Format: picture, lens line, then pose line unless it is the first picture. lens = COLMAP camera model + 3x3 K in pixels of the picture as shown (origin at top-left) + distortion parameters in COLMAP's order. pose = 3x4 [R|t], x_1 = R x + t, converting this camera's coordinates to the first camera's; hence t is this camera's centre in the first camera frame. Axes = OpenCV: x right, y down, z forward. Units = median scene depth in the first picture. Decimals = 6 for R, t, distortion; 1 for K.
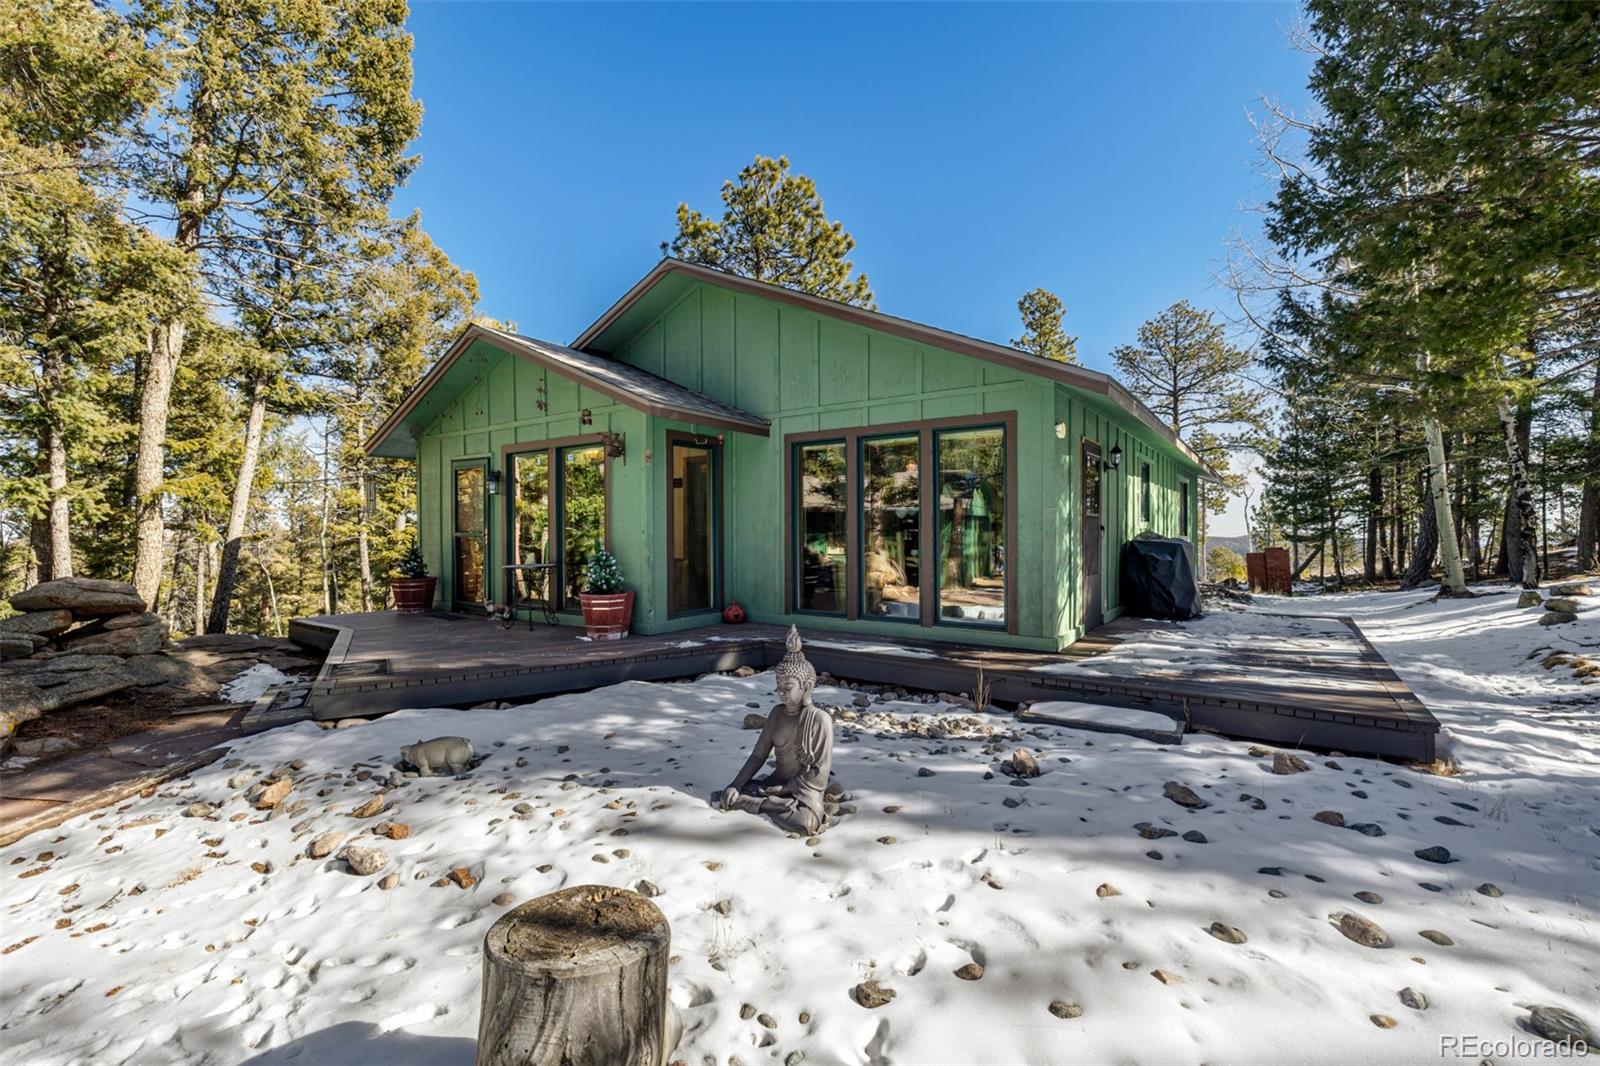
lens RADIAL K [[690.4, 0, 800.0], [0, 690.4, 533.0], [0, 0, 1]] dist [-0.000568, -0.000088]
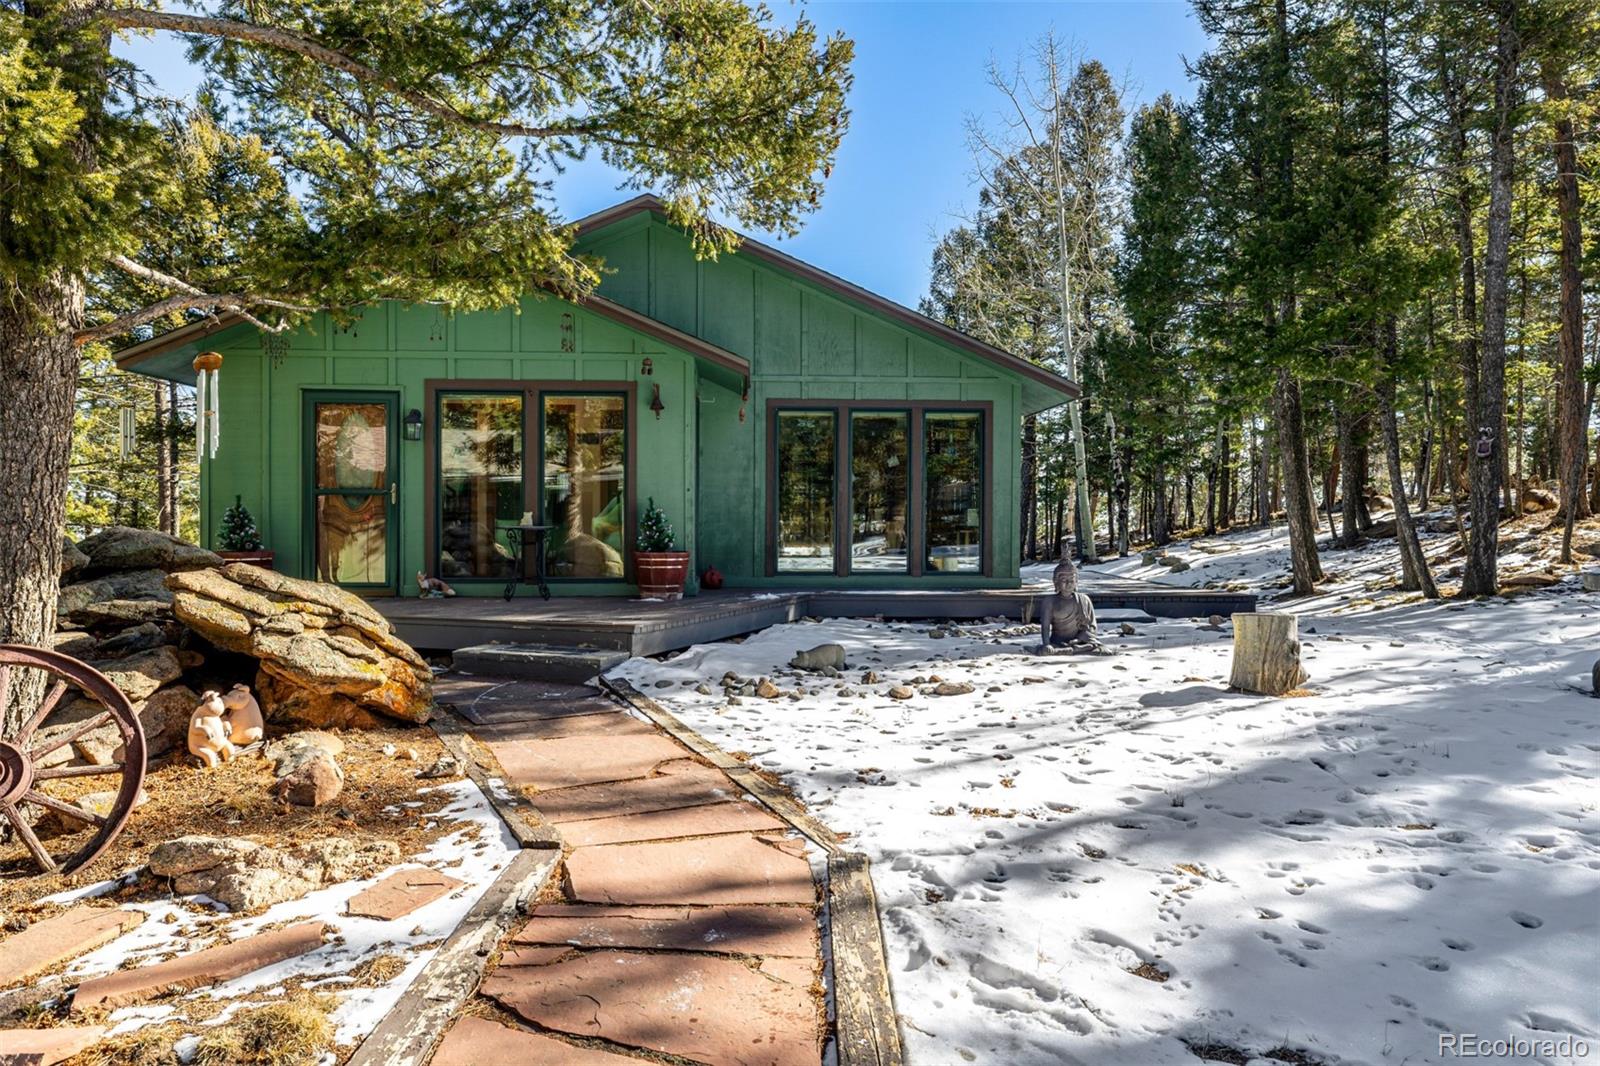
lens RADIAL K [[999.0, 0, 800.0], [0, 999.0, 533.0], [0, 0, 1]] dist [-0.006330, -0.001256]
pose [[0.785883, 0.003578, 0.618365, -0.406651], [0.001828, 0.999965, -0.008108, 0.030424], [-0.618373, 0.007503, 0.785849, -0.083782]]
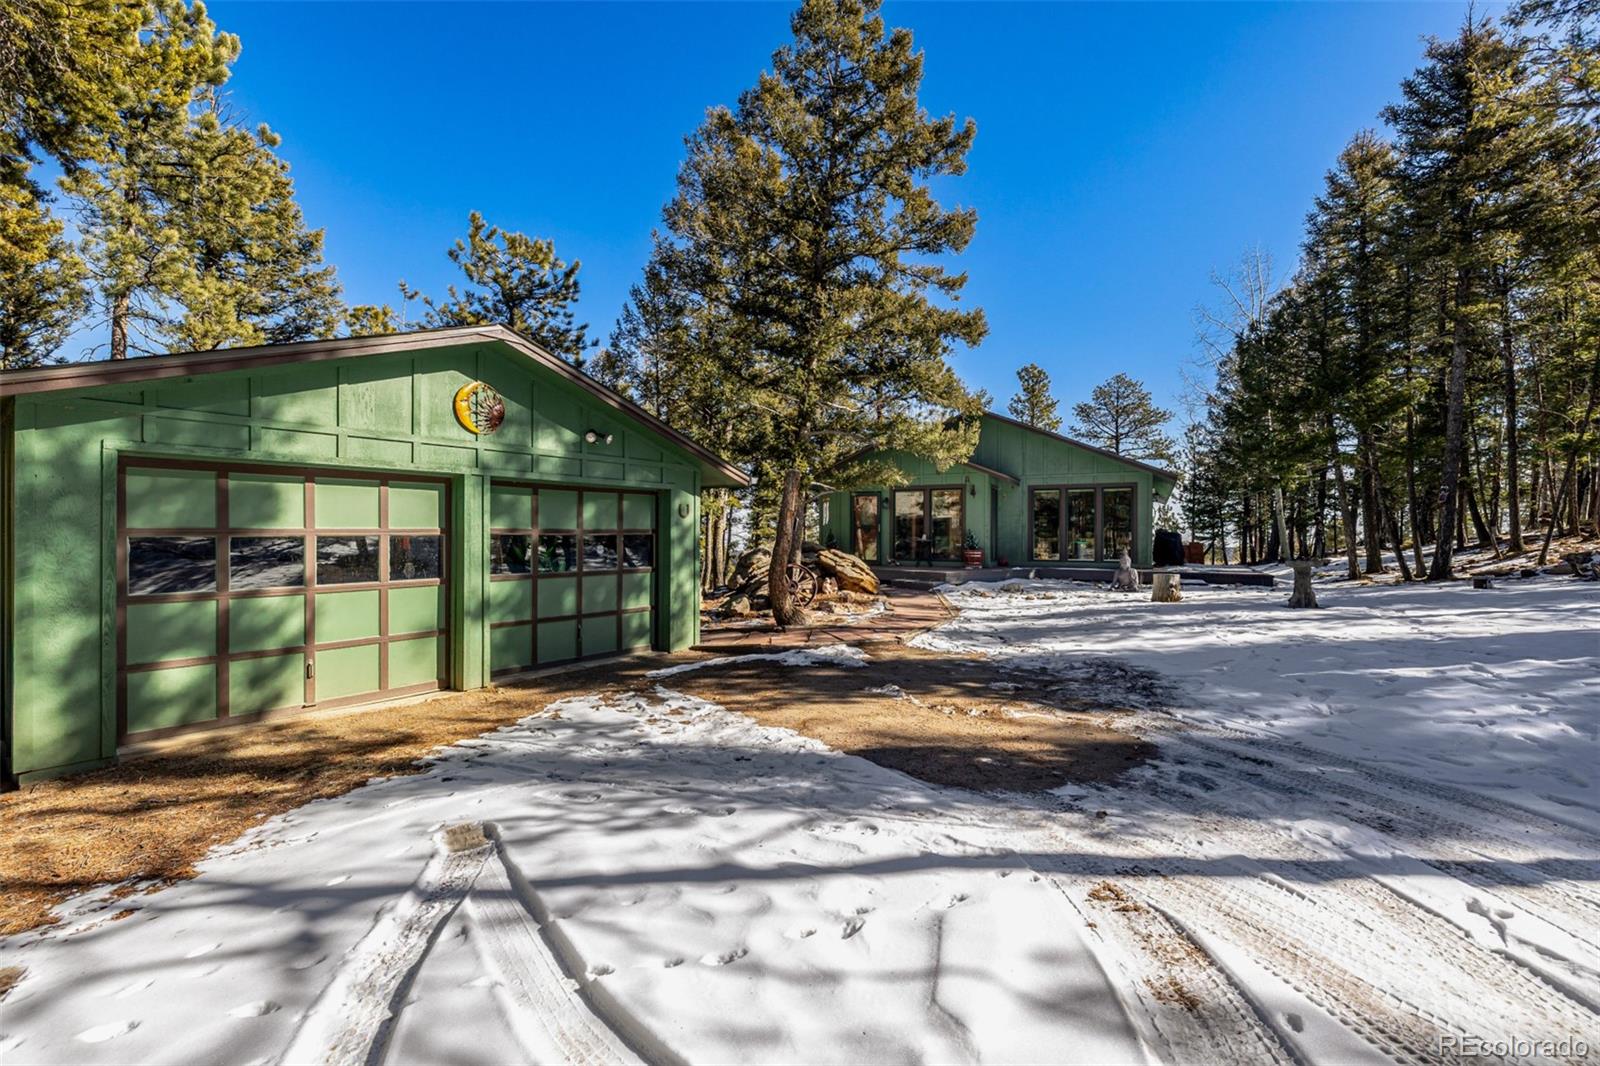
lens RADIAL K [[690.4, 0, 800.0], [0, 690.4, 533.0], [0, 0, 1]] dist [-0.000568, -0.000088]
pose [[0.992216, 0.009398, 0.124174, -0.499982], [-0.008143, 0.999910, -0.010616, 0.025913], [-0.124262, 0.009522, 0.992204, -0.586280]]
